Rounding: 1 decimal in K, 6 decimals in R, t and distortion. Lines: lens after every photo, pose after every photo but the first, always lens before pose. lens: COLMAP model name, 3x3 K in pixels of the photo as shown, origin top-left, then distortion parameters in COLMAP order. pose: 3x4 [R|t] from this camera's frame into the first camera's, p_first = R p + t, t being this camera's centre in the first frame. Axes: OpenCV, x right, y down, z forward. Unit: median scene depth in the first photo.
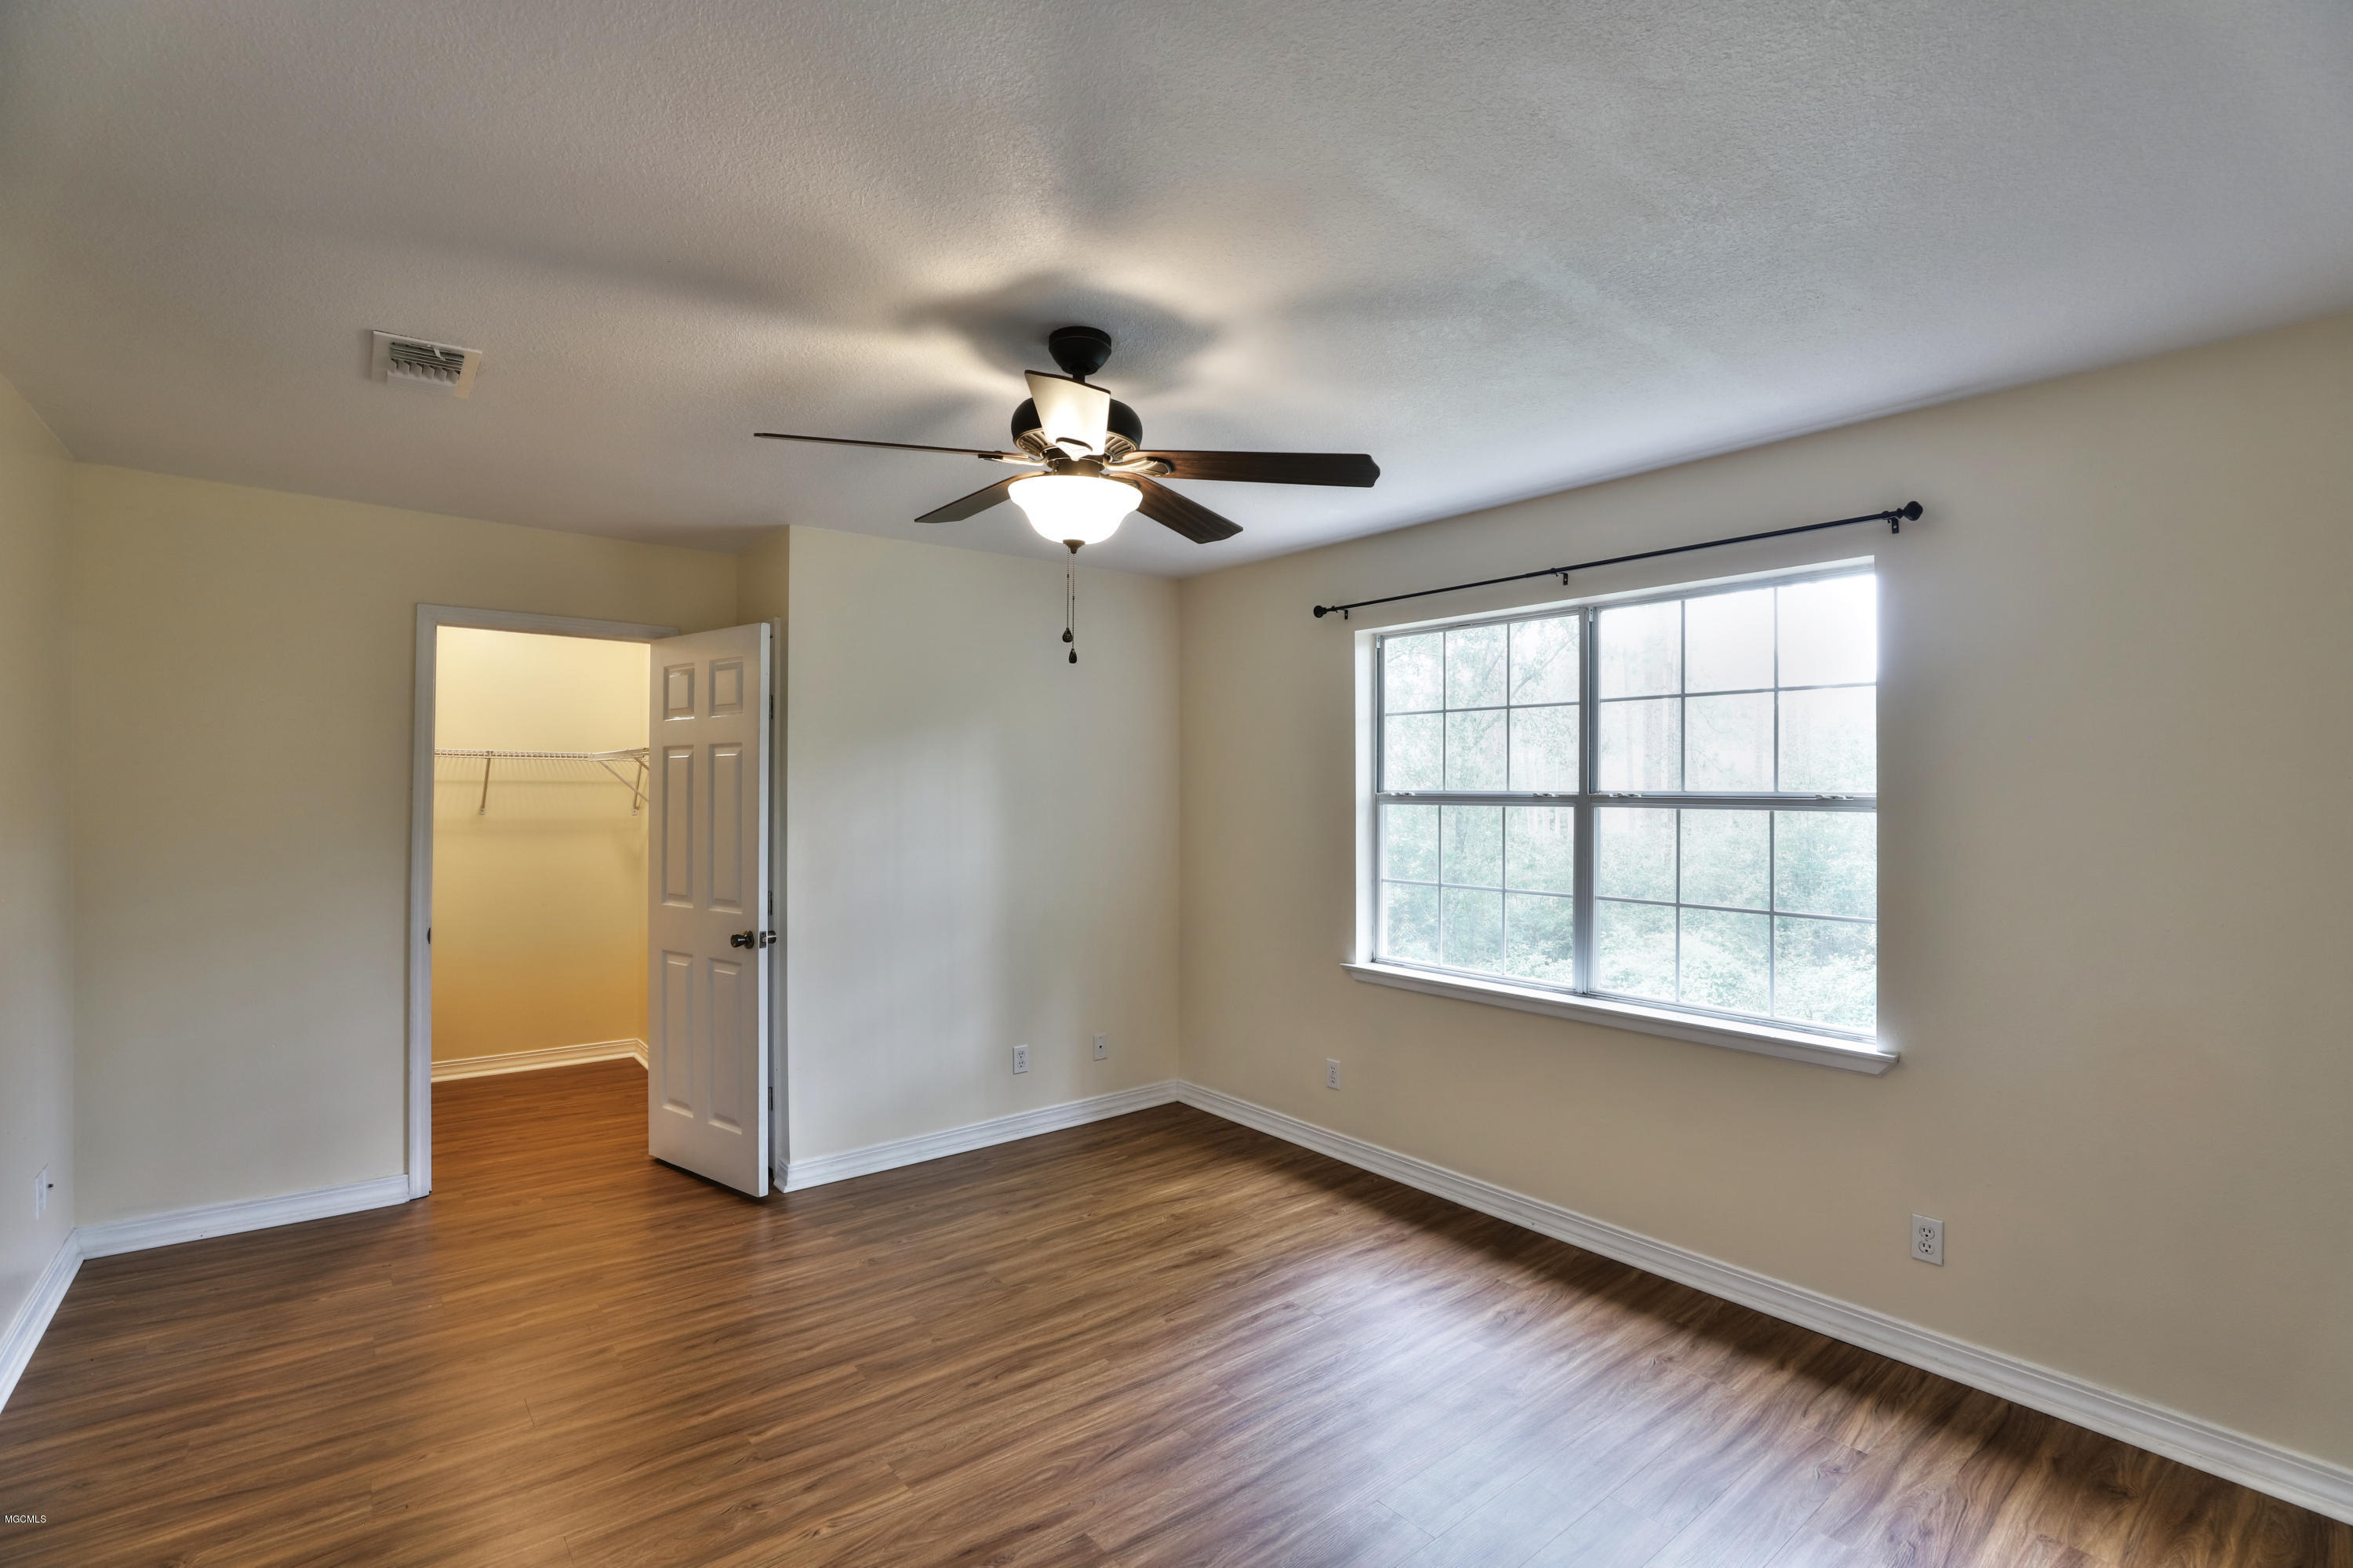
lens RADIAL K [[1073.0, 0, 1177.5], [0, 1073.0, 774.0], [0, 0, 1]] dist [-0.042536, 0.012480]
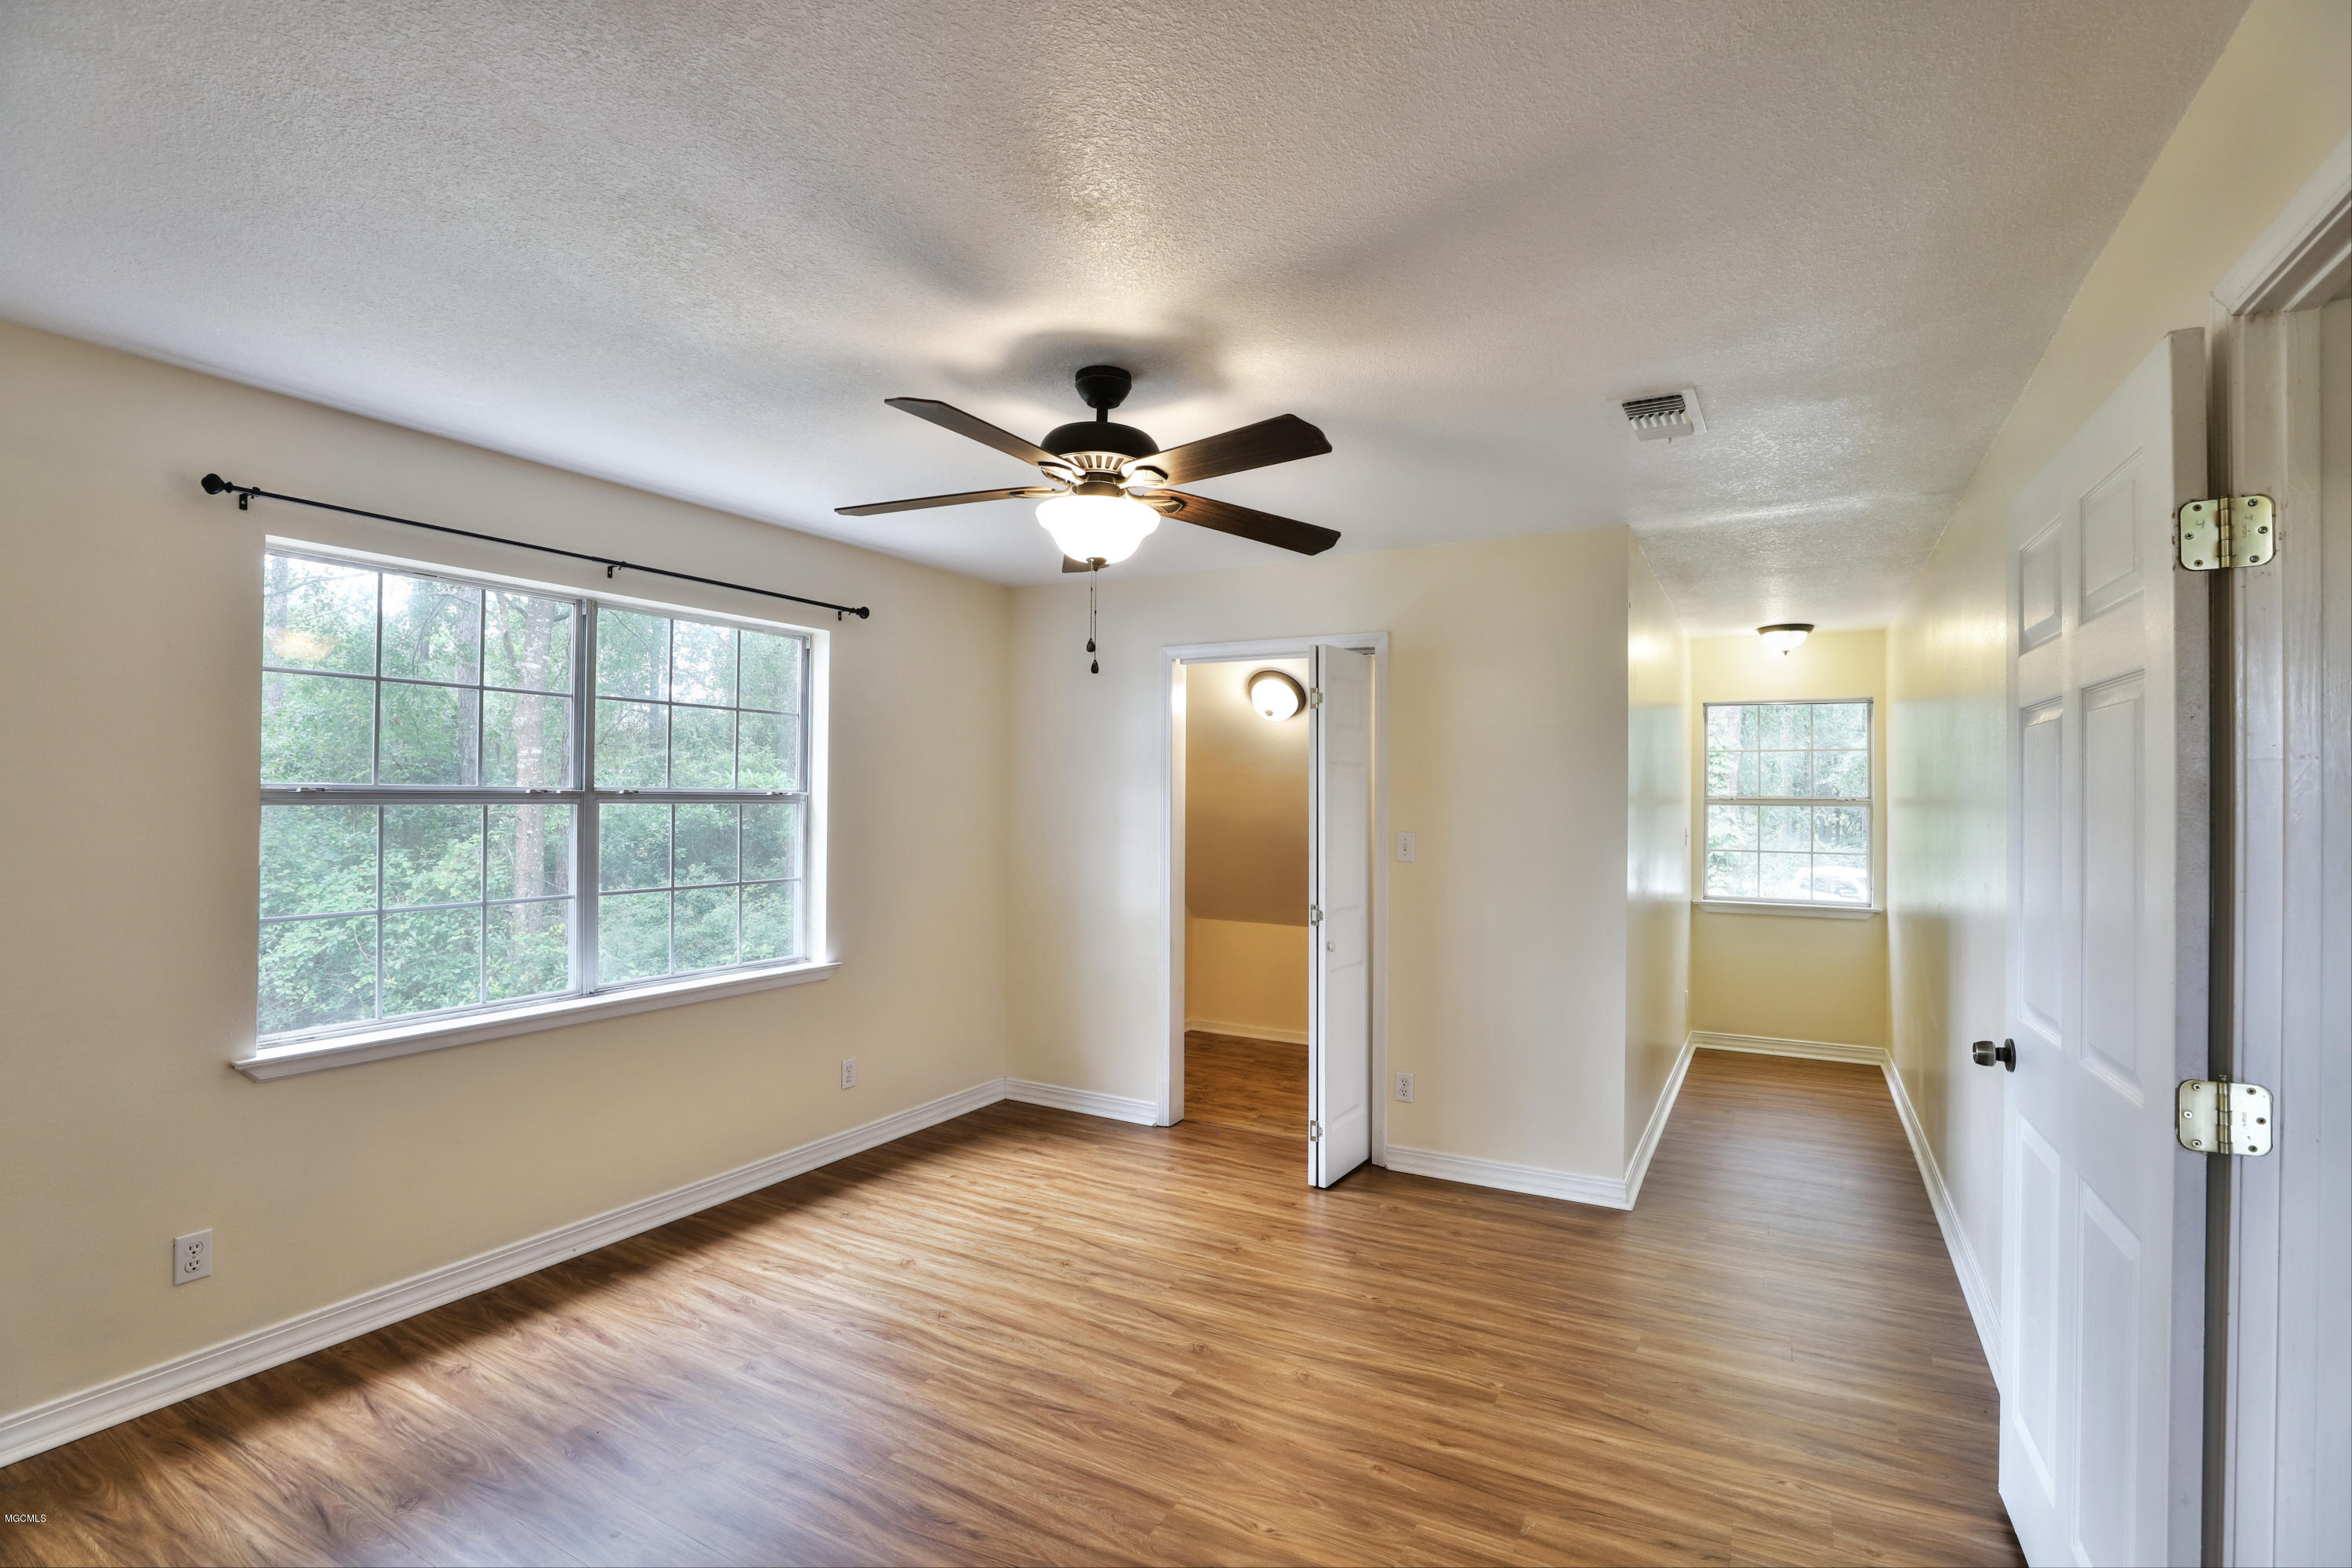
lens RADIAL K [[1072.5, 0, 1196.0], [0, 1072.5, 766.8], [0, 0, 1]] dist [-0.042536, 0.012480]
pose [[-0.372810, 0.016551, 0.927760, -0.788143], [-0.023418, 0.999355, -0.027238, 0.011448], [-0.927612, -0.031881, -0.372182, 0.910047]]
